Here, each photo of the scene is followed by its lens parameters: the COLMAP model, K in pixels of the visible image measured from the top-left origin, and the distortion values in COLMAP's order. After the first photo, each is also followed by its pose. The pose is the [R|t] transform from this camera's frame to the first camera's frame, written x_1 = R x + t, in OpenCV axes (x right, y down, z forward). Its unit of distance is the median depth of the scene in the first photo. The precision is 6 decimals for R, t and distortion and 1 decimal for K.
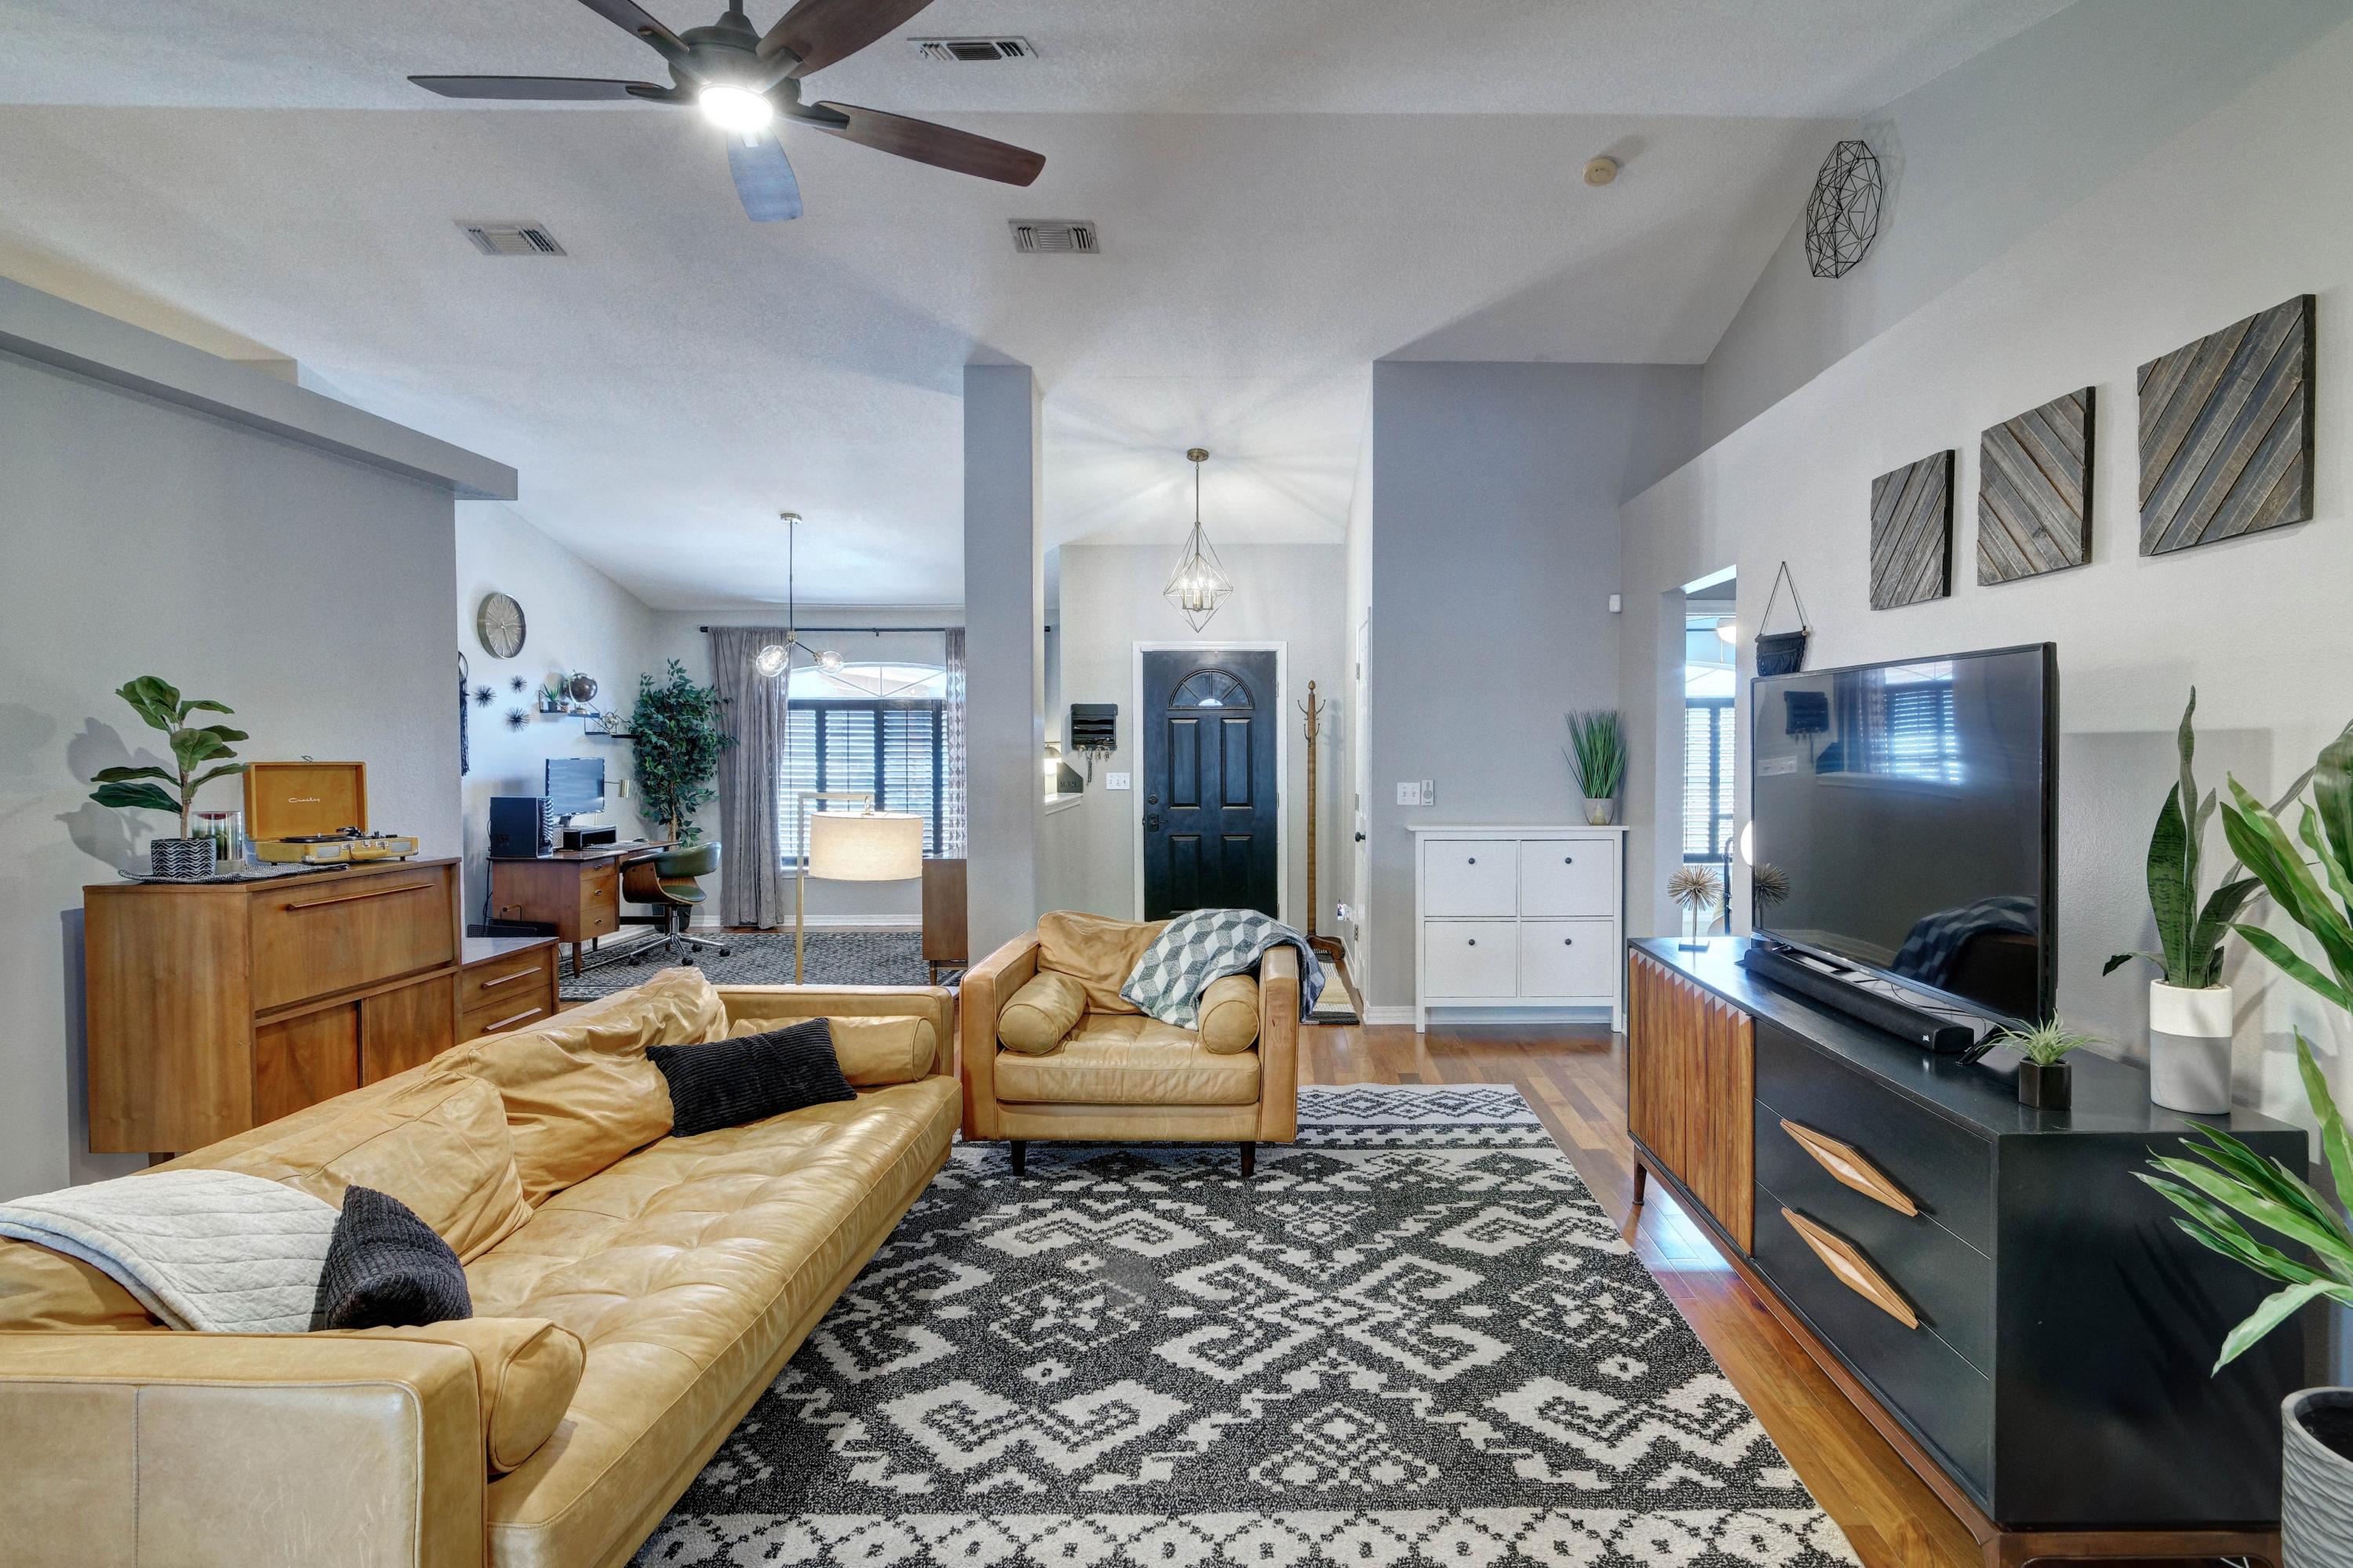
lens RADIAL K [[1218.8, 0, 1282.3], [0, 1218.8, 778.4], [0, 0, 1]] dist [0.004435, 0.000307]
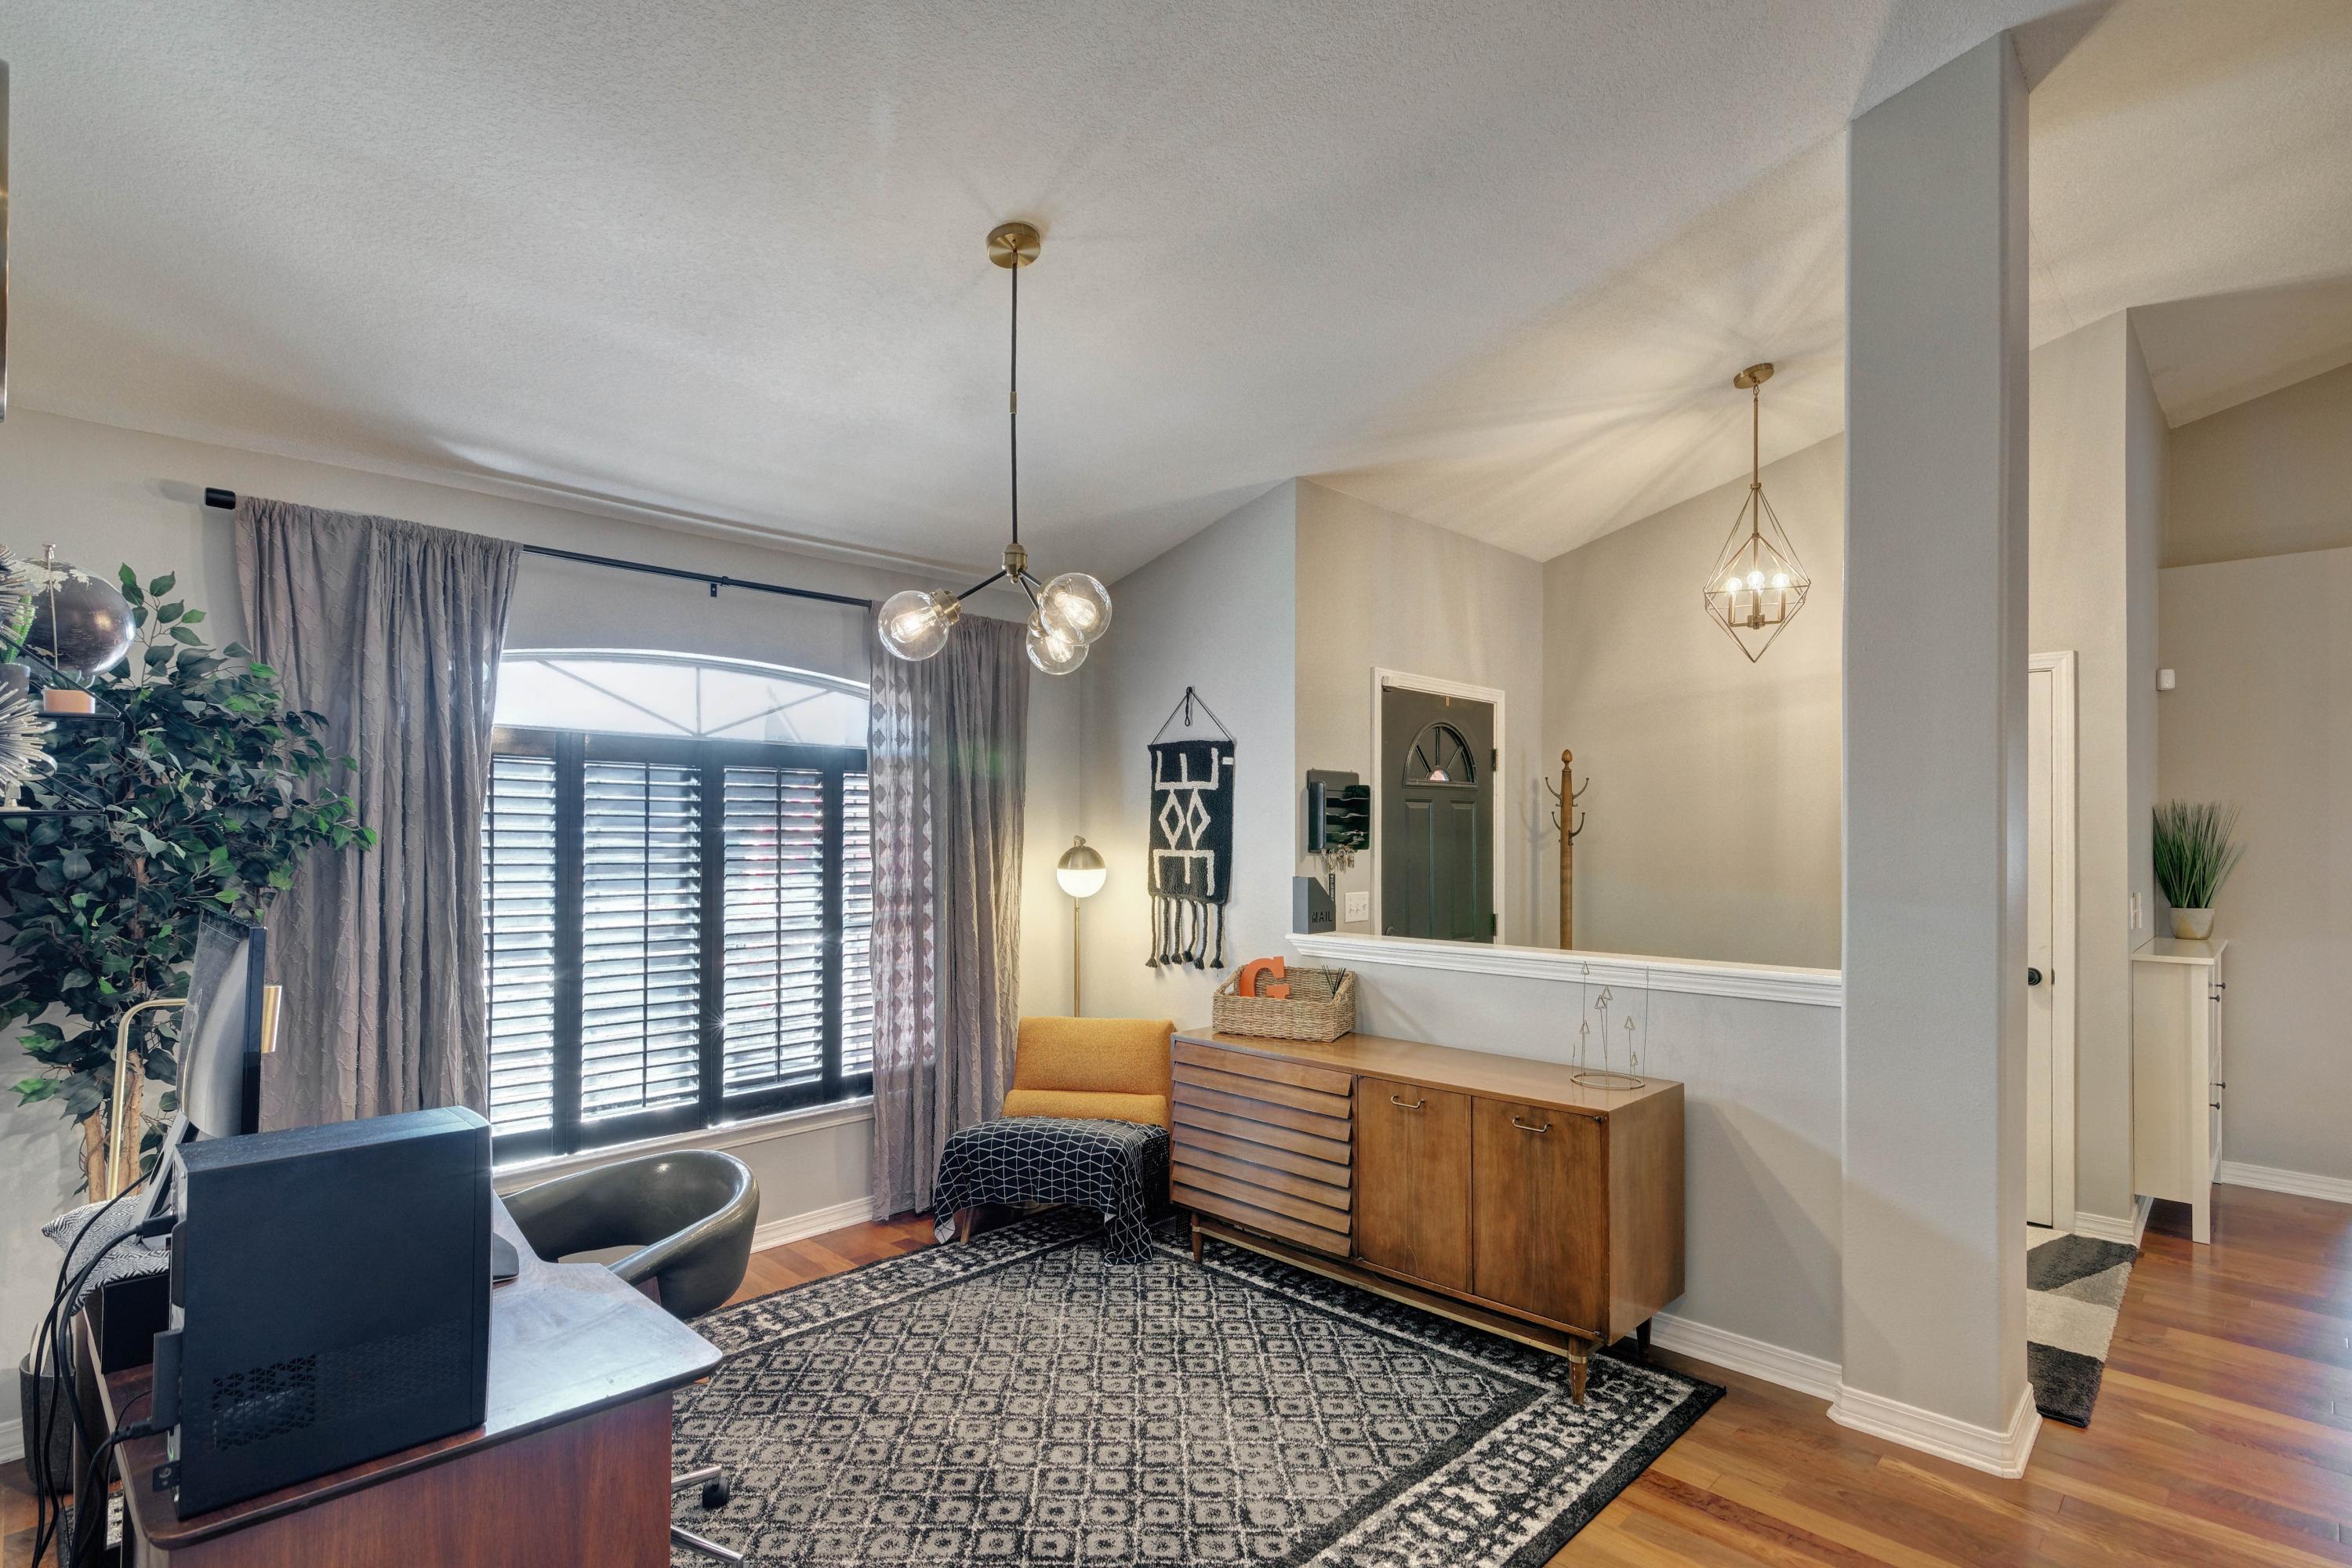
lens RADIAL K [[1129.9, 0, 1173.5], [0, 1129.9, 828.0], [0, 0, 1]] dist [0.000202, -0.000114]
pose [[0.710228, 0.003297, 0.703964, -1.488376], [0.018105, 0.999573, -0.022947, -0.063553], [-0.703739, 0.029043, 0.709865, 1.776860]]
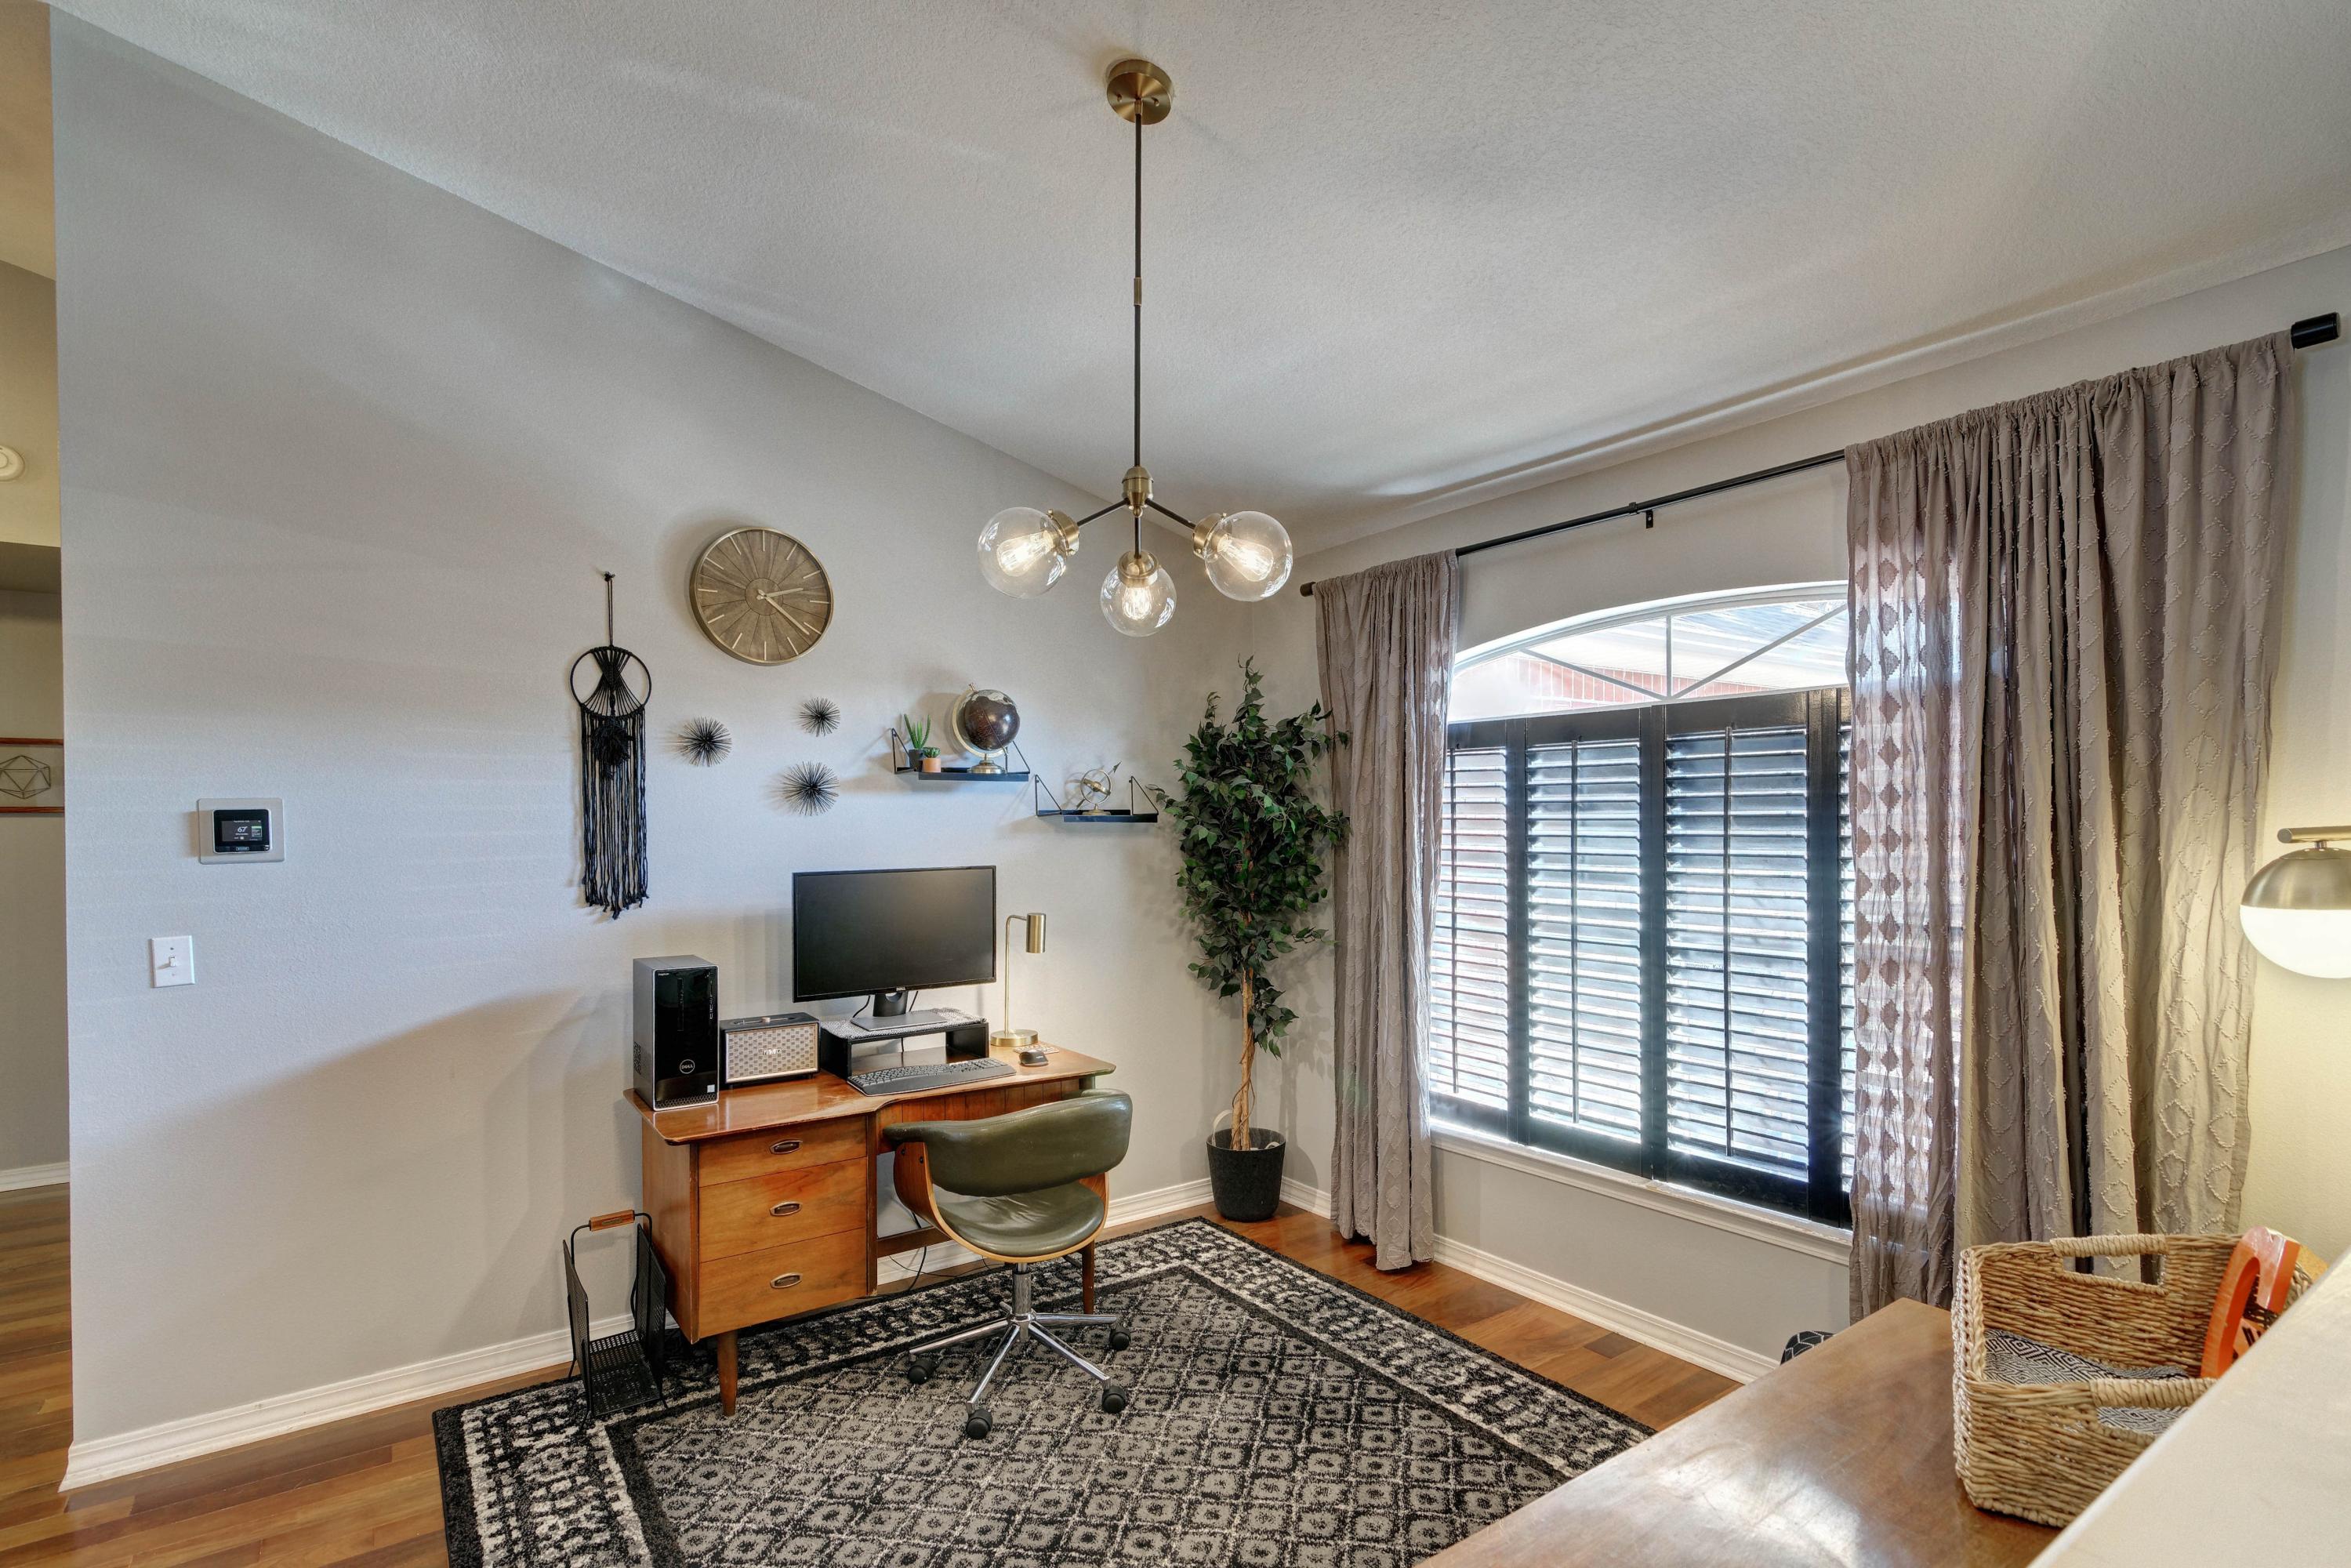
lens RADIAL K [[1129.5, 0, 1173.0], [0, 1129.5, 828.0], [0, 0, 1]] dist [0.000202, -0.000114]
pose [[0.571835, 0.000961, -0.820368, -0.419547], [-0.012670, 0.999890, -0.007661, -0.074633], [0.820271, 0.014775, 0.571784, 2.080198]]
